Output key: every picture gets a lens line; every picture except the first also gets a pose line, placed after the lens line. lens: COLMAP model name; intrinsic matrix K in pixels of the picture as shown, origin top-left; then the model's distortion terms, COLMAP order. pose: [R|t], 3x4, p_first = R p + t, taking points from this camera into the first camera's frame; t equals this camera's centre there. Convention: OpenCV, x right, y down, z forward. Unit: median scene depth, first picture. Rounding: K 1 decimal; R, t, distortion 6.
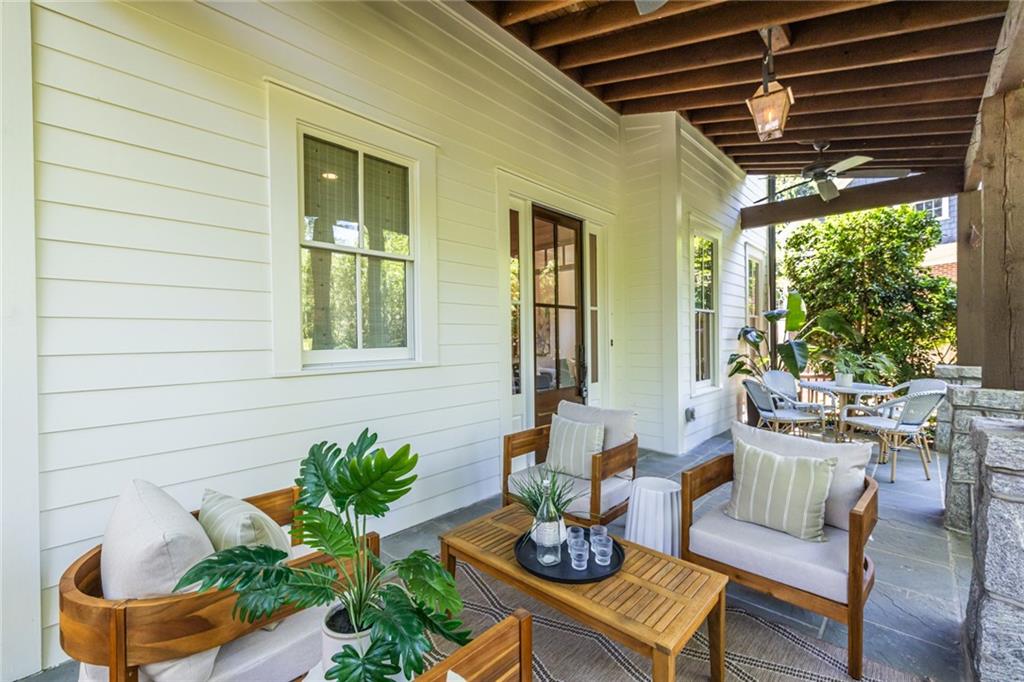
lens RADIAL K [[433.3, 0, 515.0], [0, 433.3, 337.8], [0, 0, 1]] dist [0.000399, -0.000094]
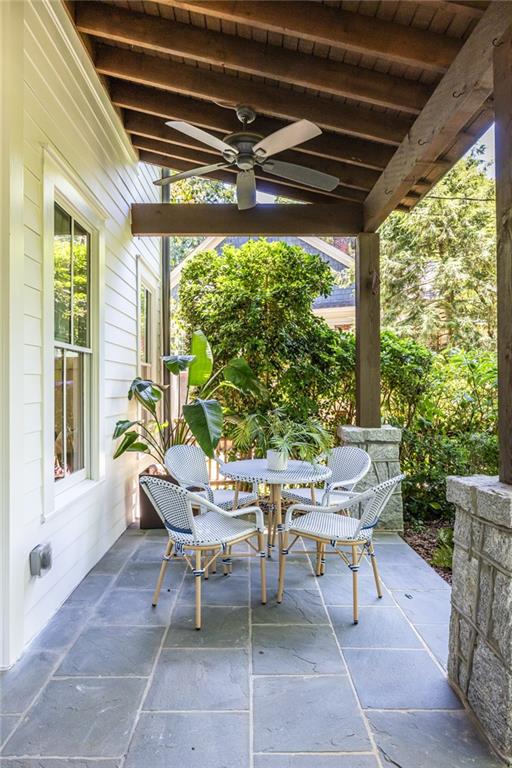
lens RADIAL K [[467.2, 0, 265.5], [0, 467.2, 384.1], [0, 0, 1]] dist [-0.001810, -0.000262]
pose [[0.710959, 0.009629, 0.703168, 0.173666], [-0.000584, 0.999914, -0.013102, -0.008352], [-0.703233, 0.008905, 0.710903, 0.366224]]
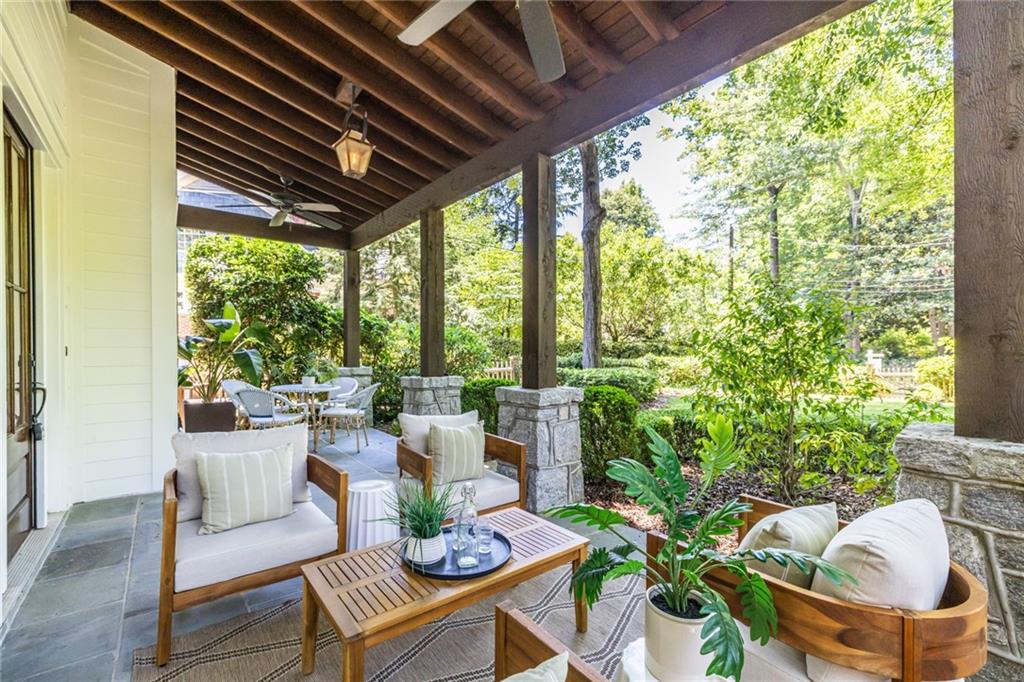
lens RADIAL K [[424.4, 0, 497.0], [0, 424.4, 345.2], [0, 0, 1]] dist [-0.000458, -0.000073]
pose [[0.173012, 0.013153, 0.984832, -0.237702], [0.001692, 0.999905, -0.013652, 0.008738], [-0.984918, 0.004029, 0.172973, 0.204430]]
